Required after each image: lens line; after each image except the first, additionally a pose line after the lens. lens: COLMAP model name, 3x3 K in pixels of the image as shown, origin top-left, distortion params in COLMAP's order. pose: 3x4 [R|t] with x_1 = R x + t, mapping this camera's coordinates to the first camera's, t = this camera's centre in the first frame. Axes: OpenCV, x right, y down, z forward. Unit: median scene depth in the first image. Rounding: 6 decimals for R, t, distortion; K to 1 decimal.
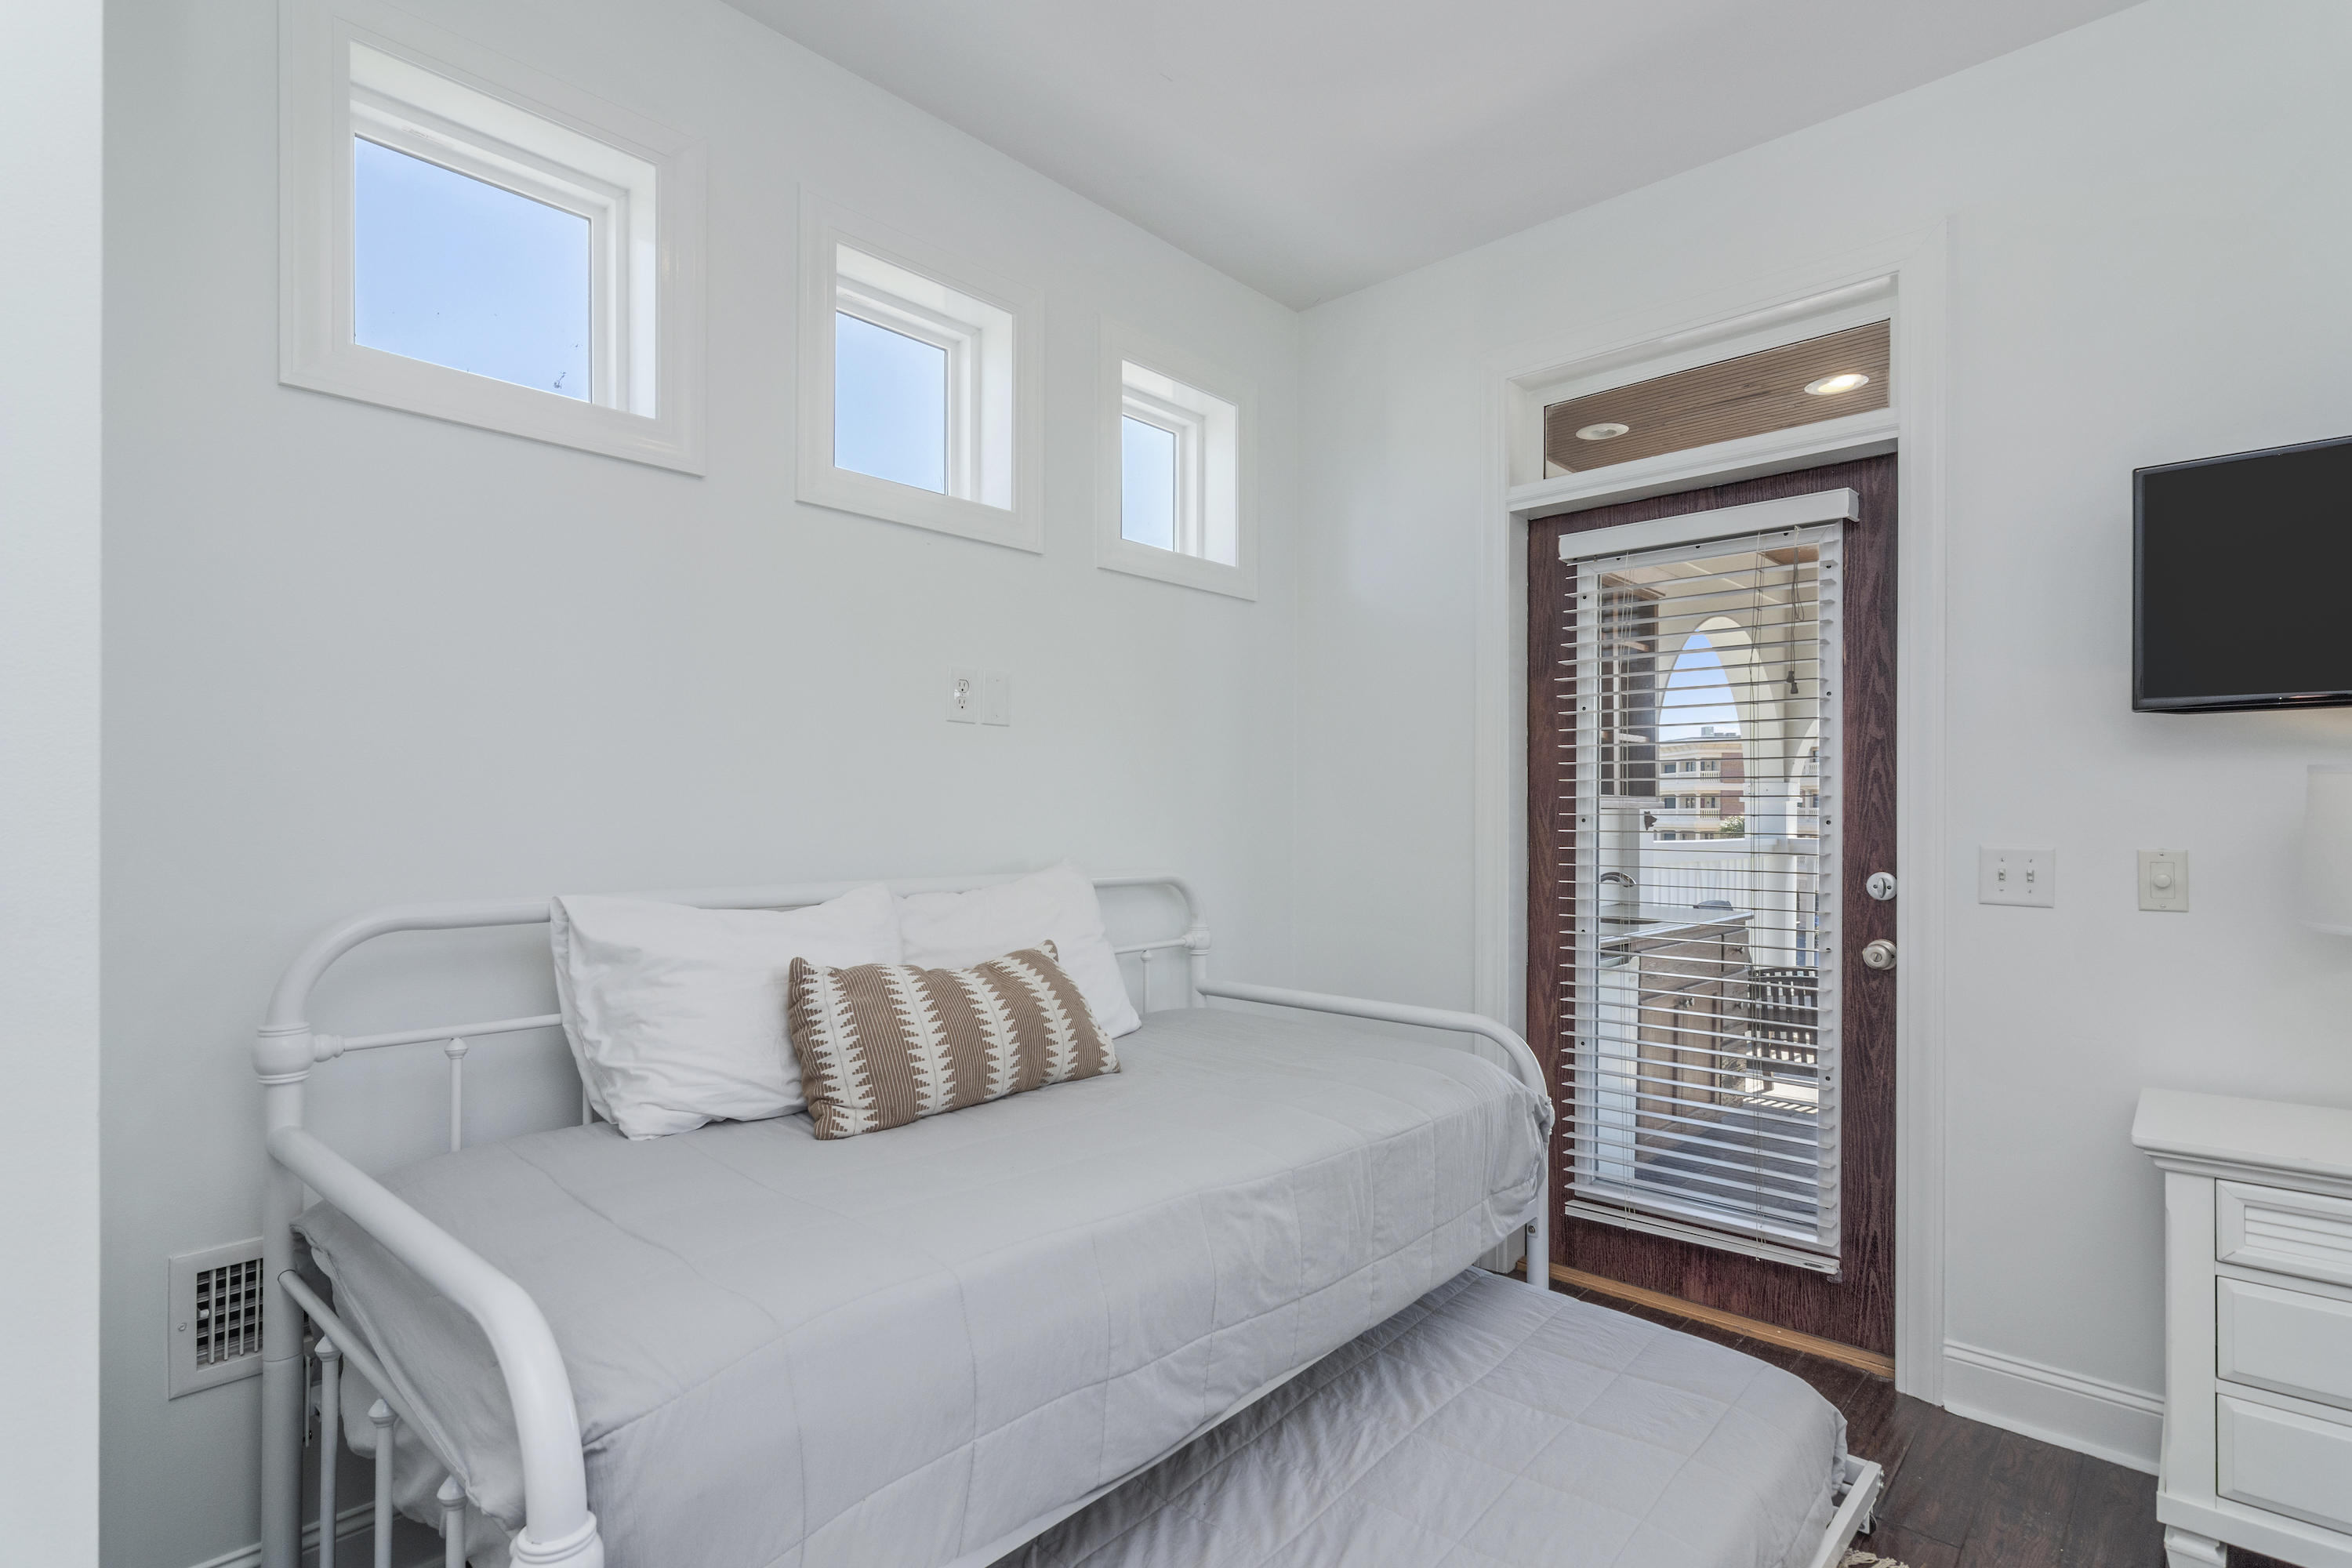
lens RADIAL K [[1129.5, 0, 1069.9], [0, 1129.5, 799.4], [0, 0, 1]] dist [-0.001715, 0.001209]
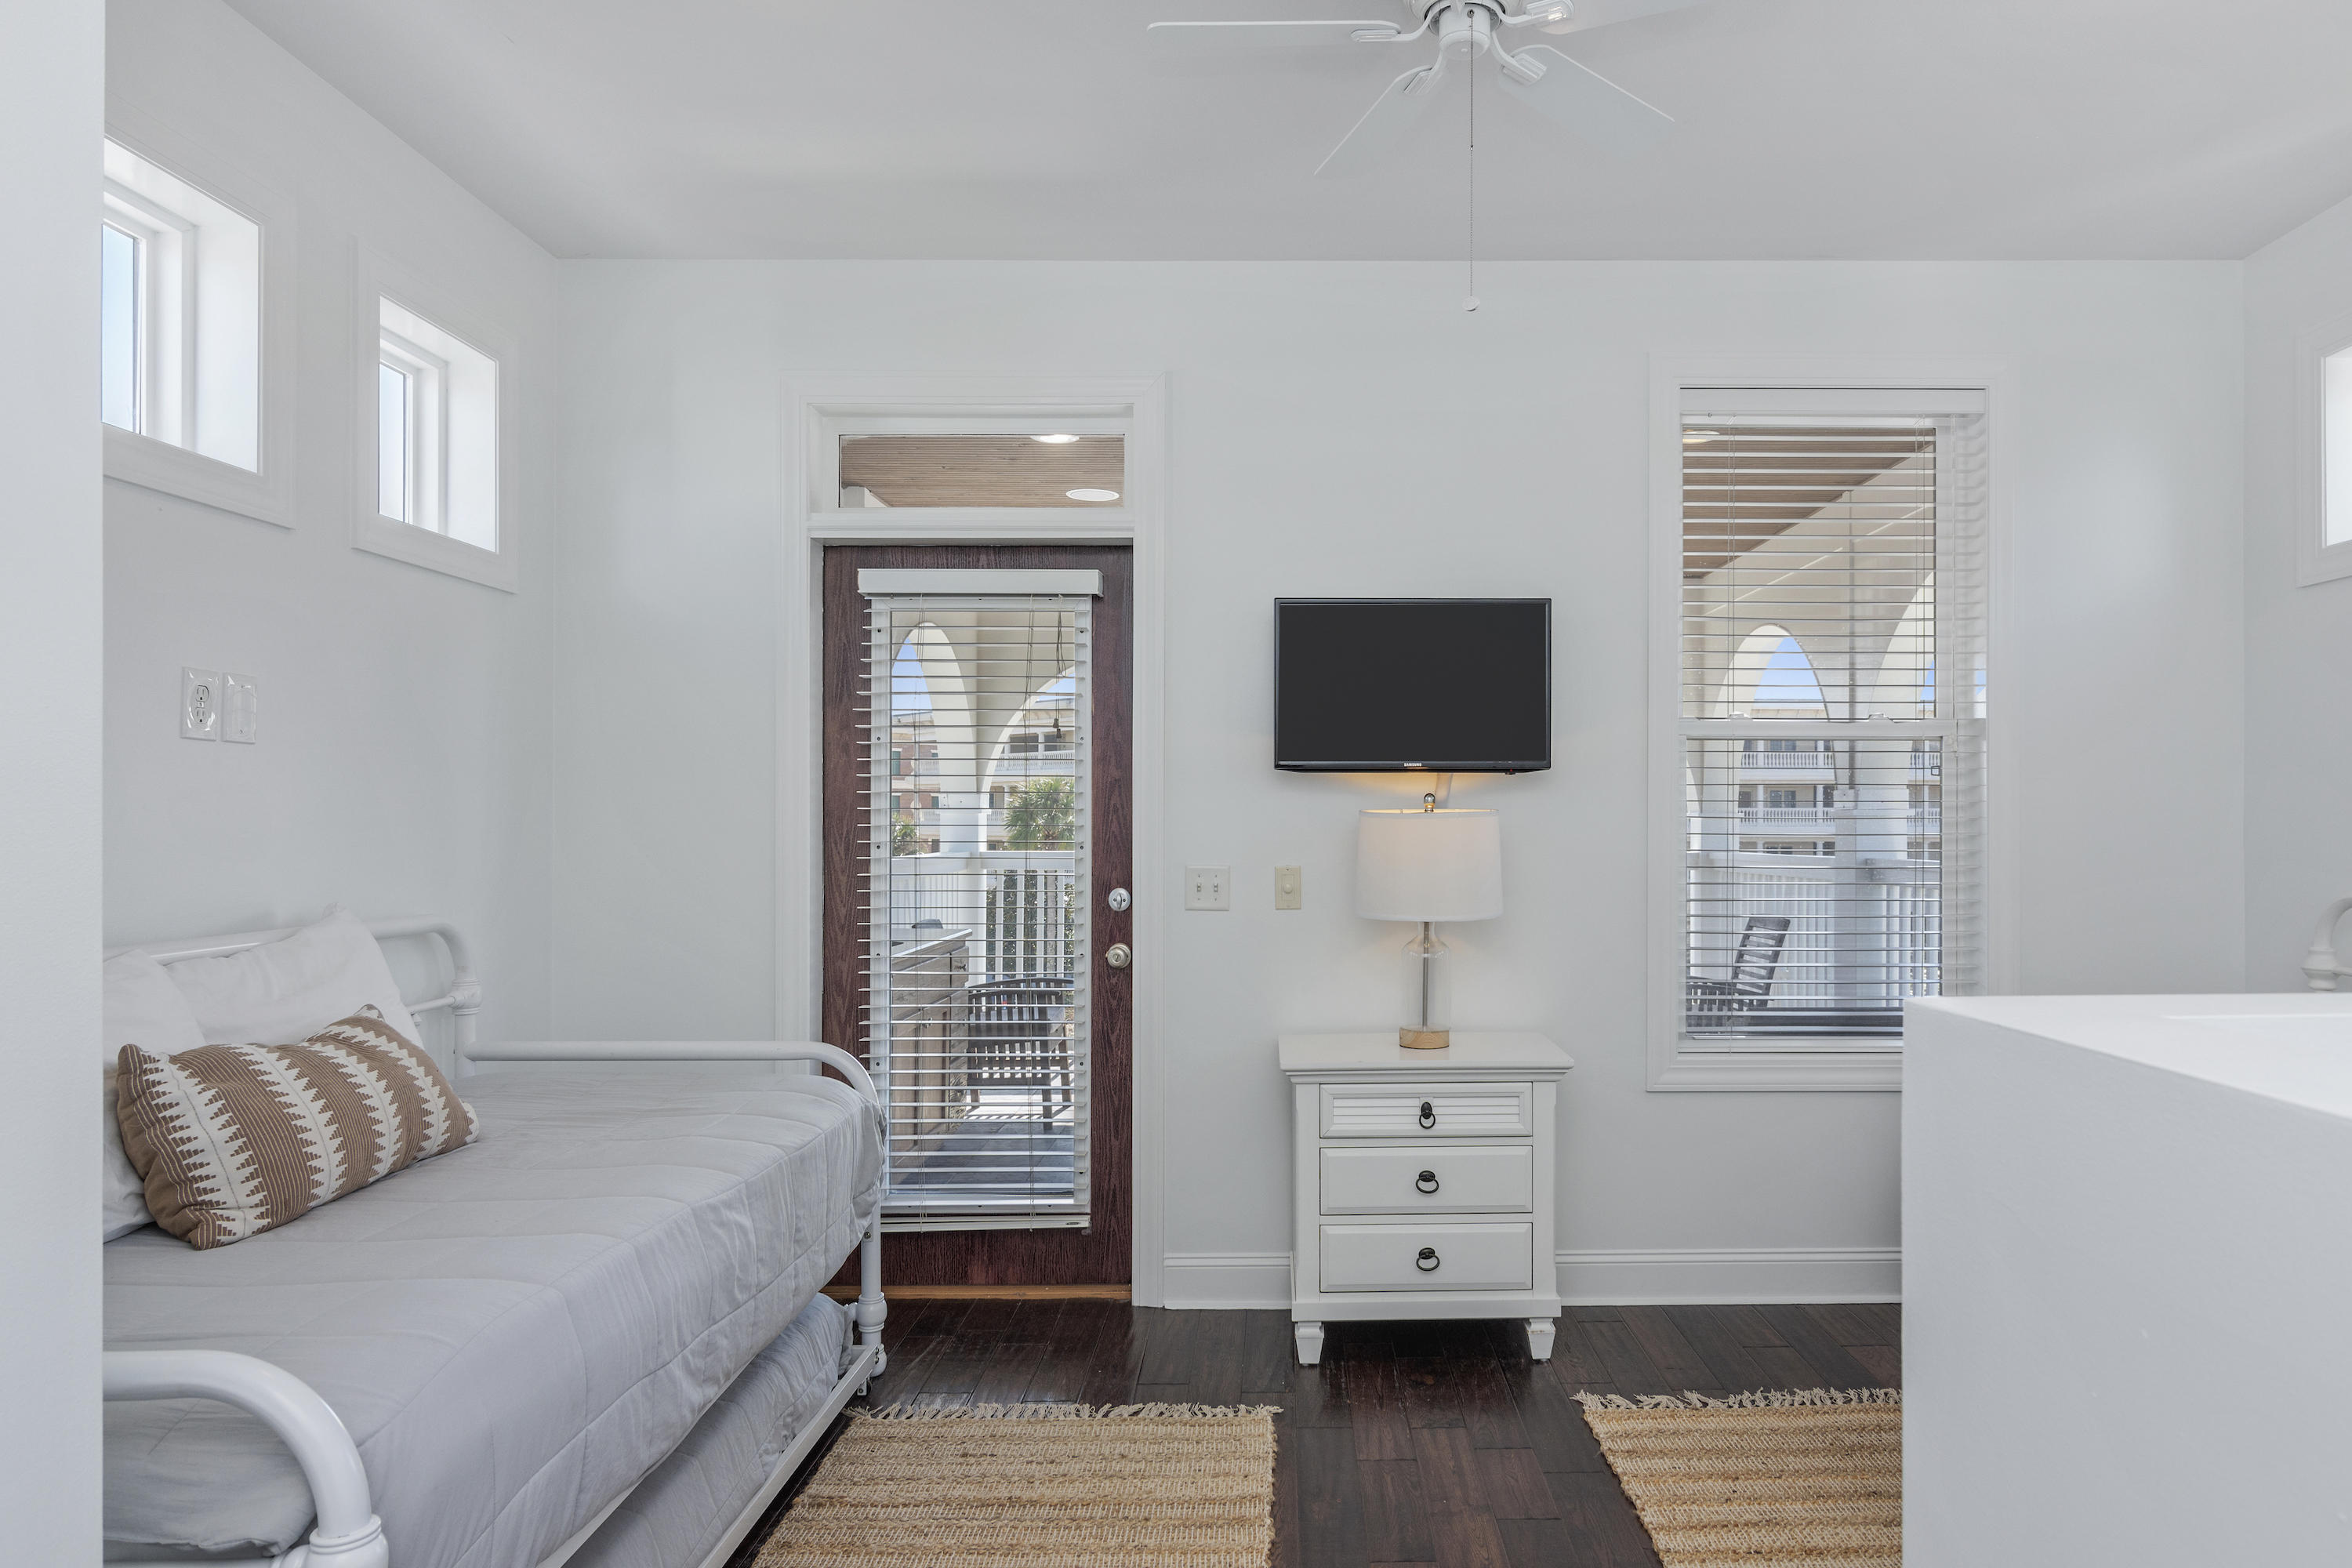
lens RADIAL K [[1473.6, 0, 1176.0], [0, 1473.6, 784.0], [0, 0, 1]] dist [0.001725, -0.000166]
pose [[0.748996, 0.009025, 0.662514, -0.296671], [-0.000430, 0.999914, -0.013135, -0.027540], [-0.662575, 0.009553, 0.748935, -0.238869]]
